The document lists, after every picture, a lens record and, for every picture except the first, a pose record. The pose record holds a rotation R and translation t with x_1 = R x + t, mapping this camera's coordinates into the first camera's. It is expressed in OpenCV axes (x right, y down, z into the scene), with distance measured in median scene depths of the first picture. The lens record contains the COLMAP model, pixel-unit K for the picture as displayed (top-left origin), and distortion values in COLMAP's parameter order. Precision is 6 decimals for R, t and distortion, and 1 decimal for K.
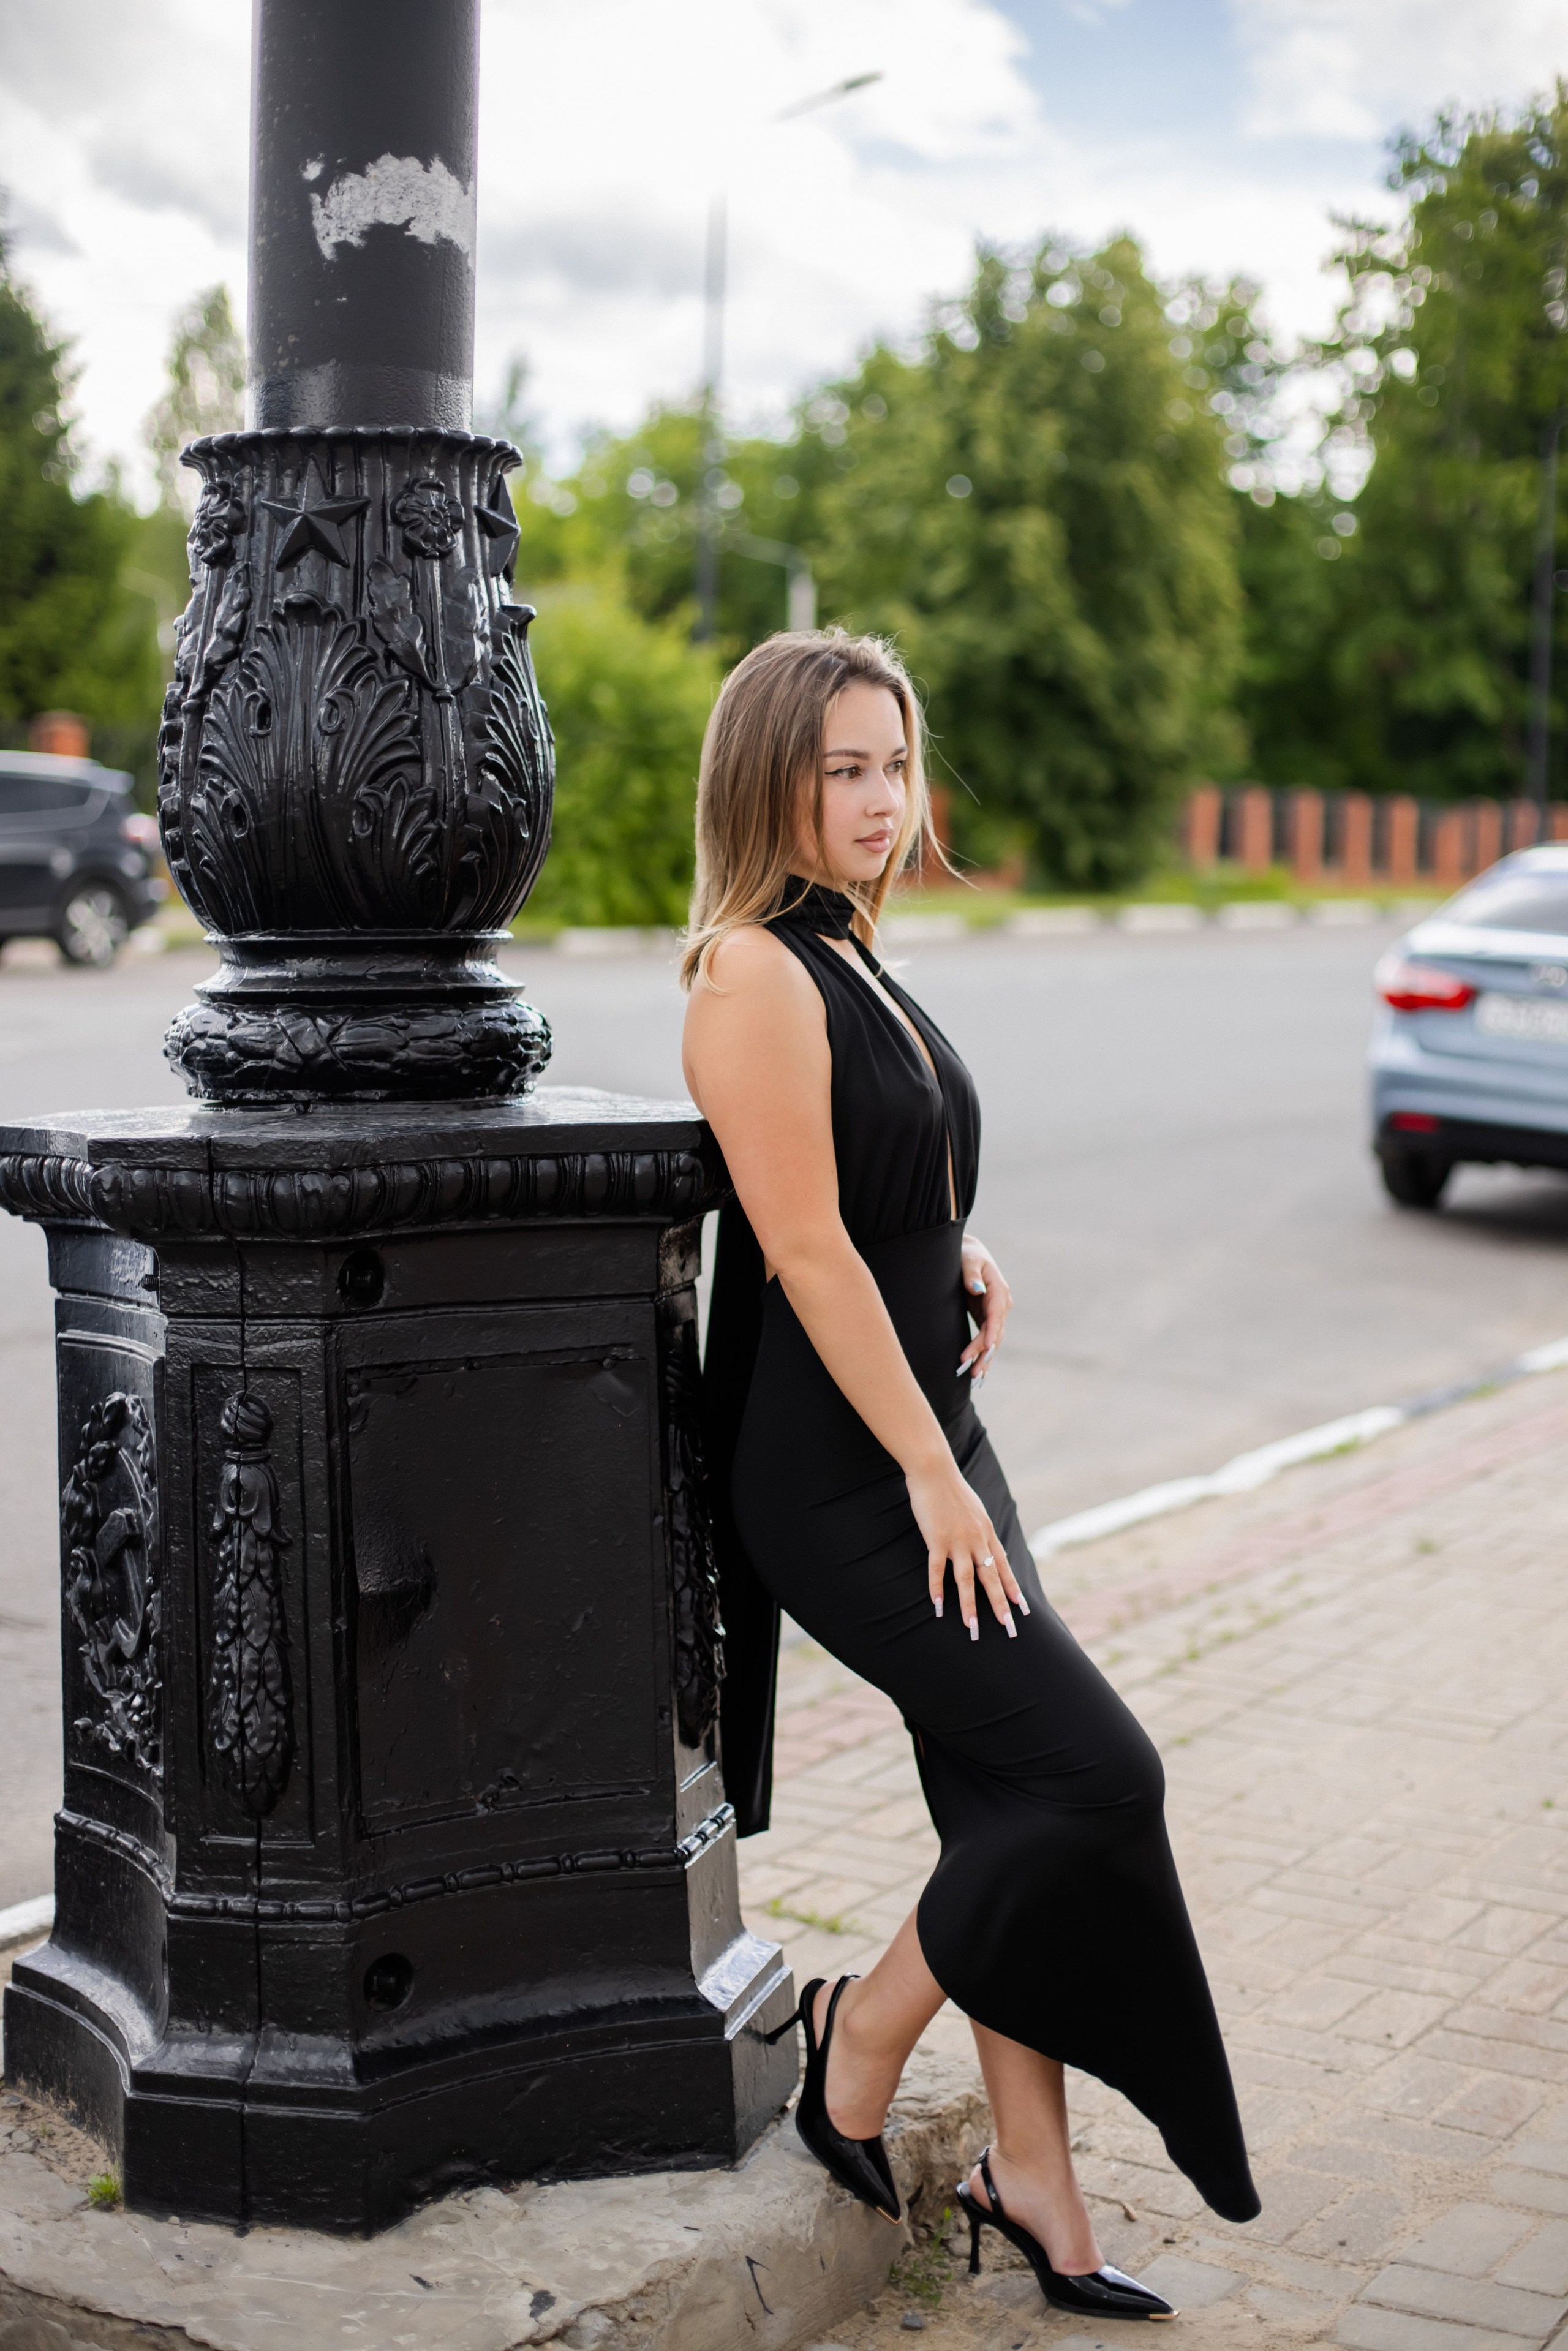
lens RADIAL K [[3491.2, 0, 784.0], [0, 3491.2, 1175.5], [0, 0, 1]] dist [-0.110152, -0.049969]
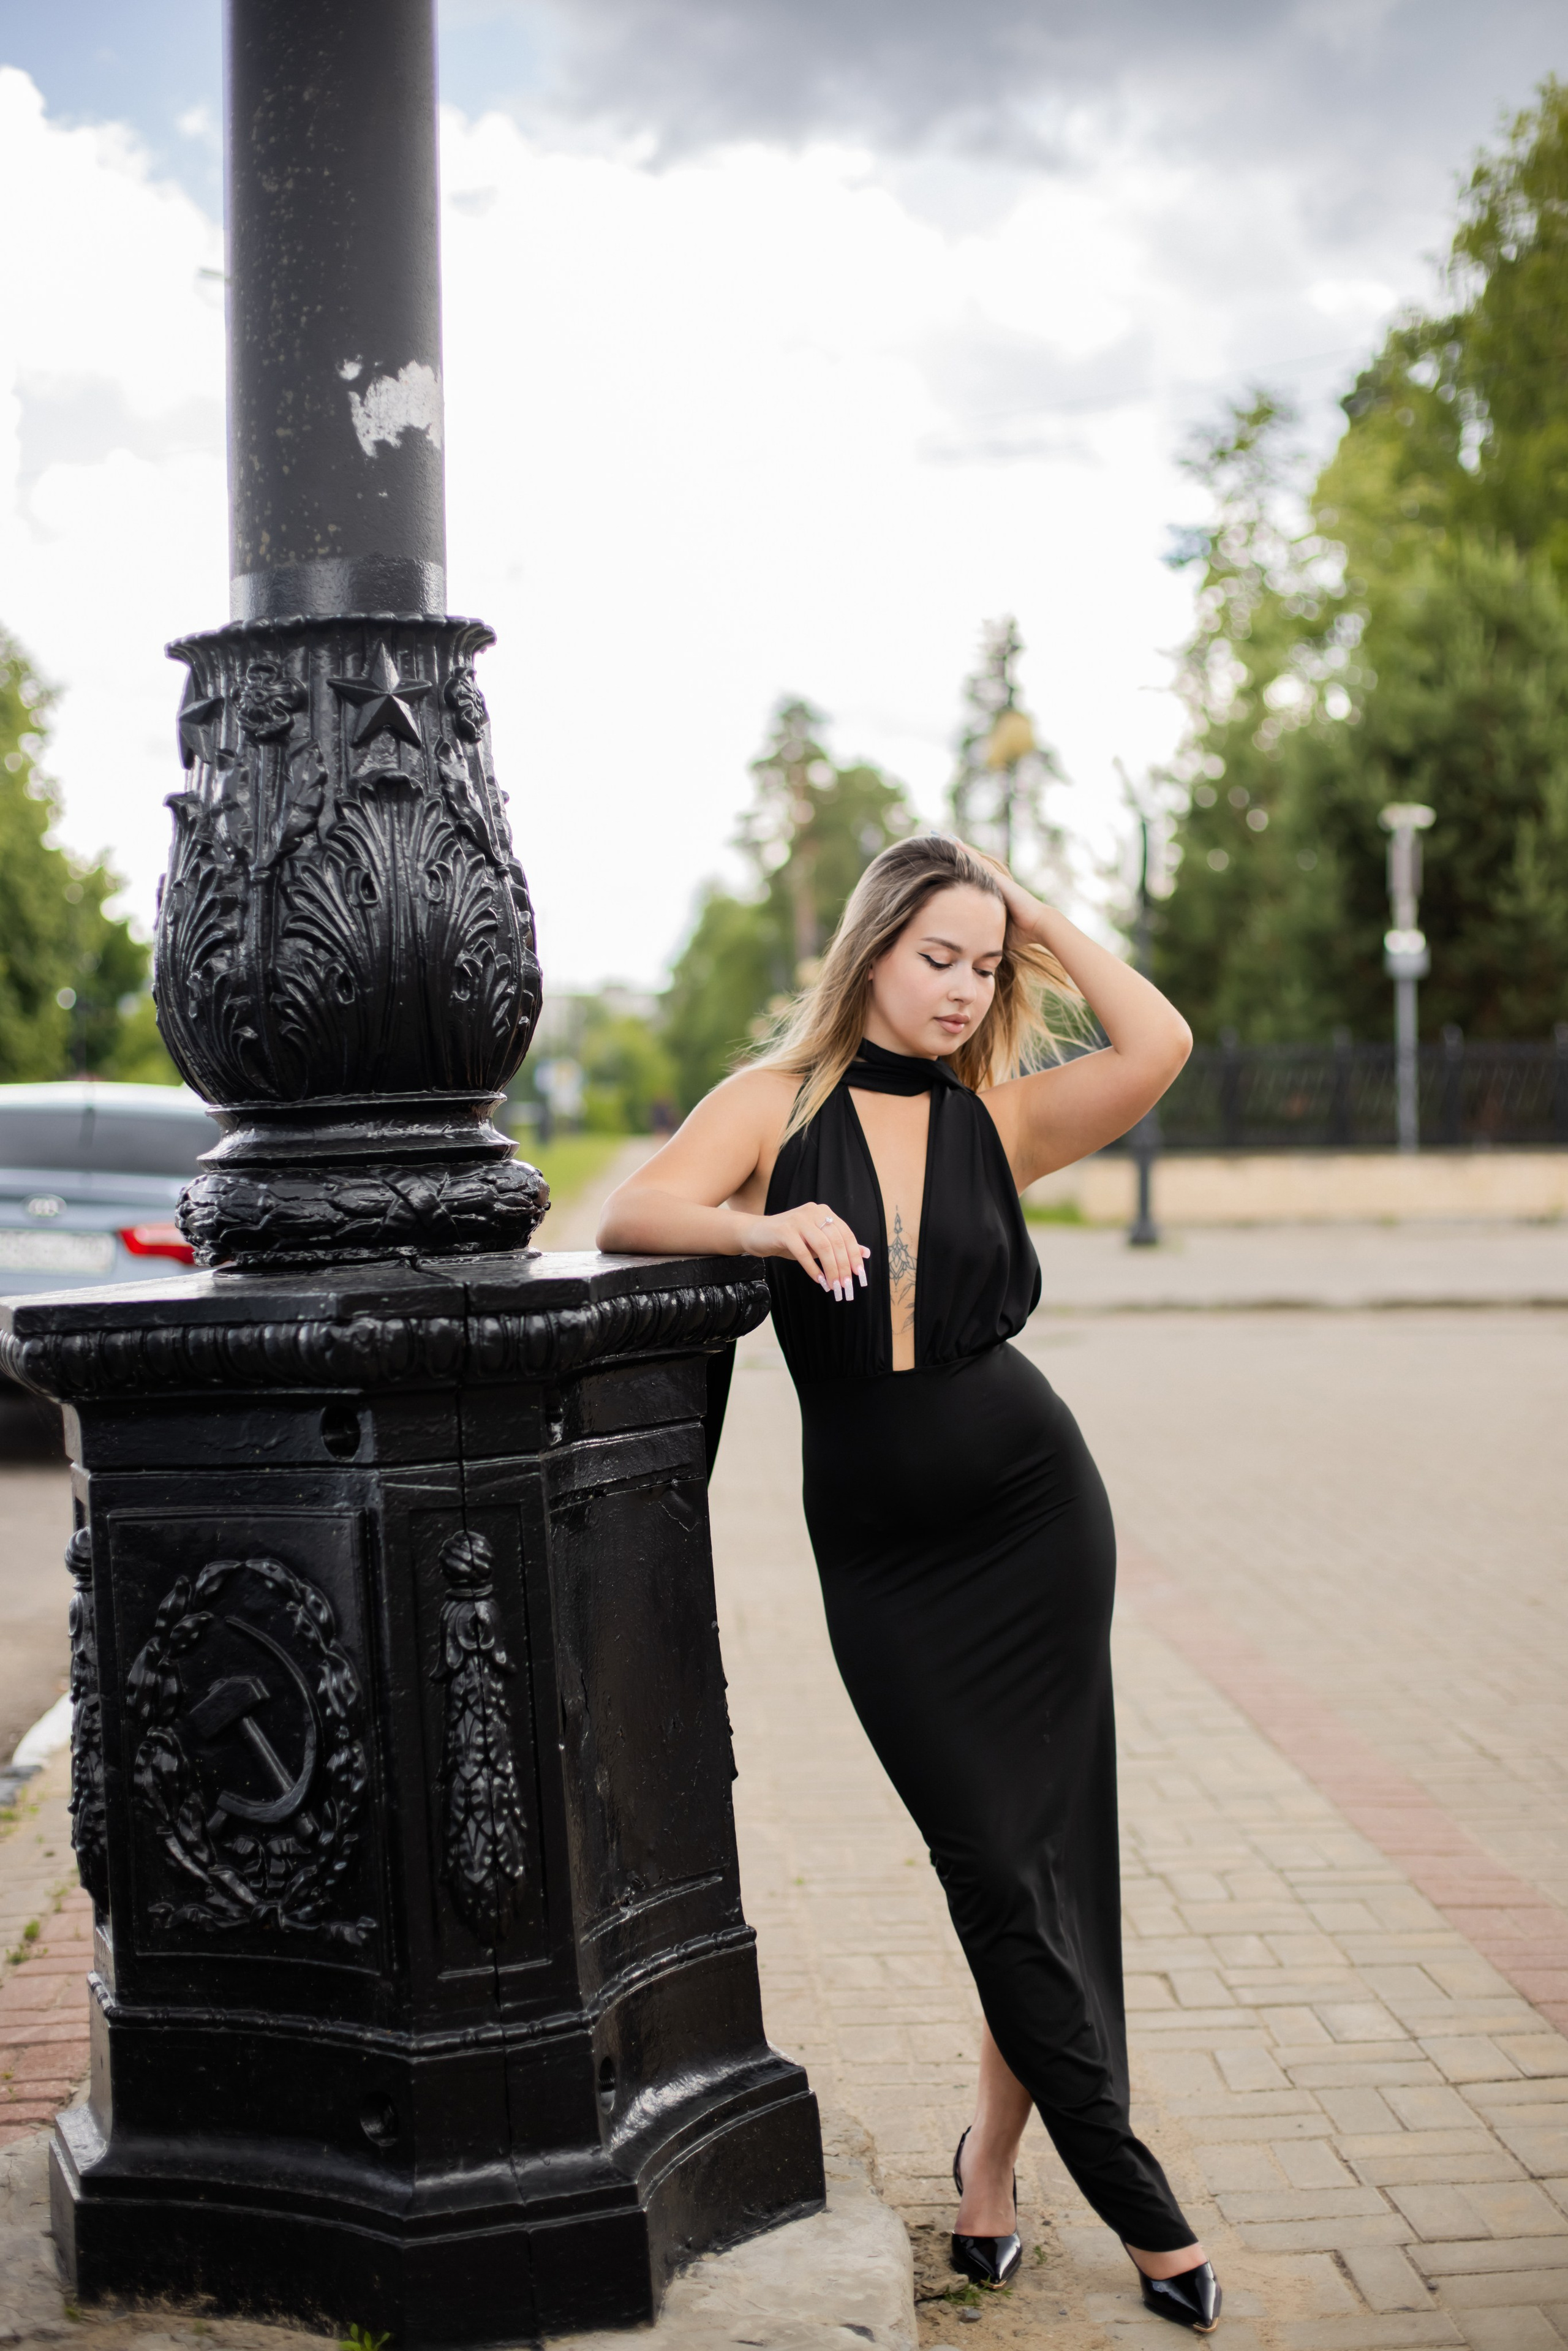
lens RADIAL K [[3491.2, 0, 784.0], [0, 3491.2, 1175.5], [0, 0, 1]] dist [-0.110152, -0.049969]
pose [[0.827747, -0.041032, 0.559599, -0.627034], [0.083557, 0.995216, -0.050622, 0.016549], [-0.554845, 0.088660, 0.827216, 0.077723]]
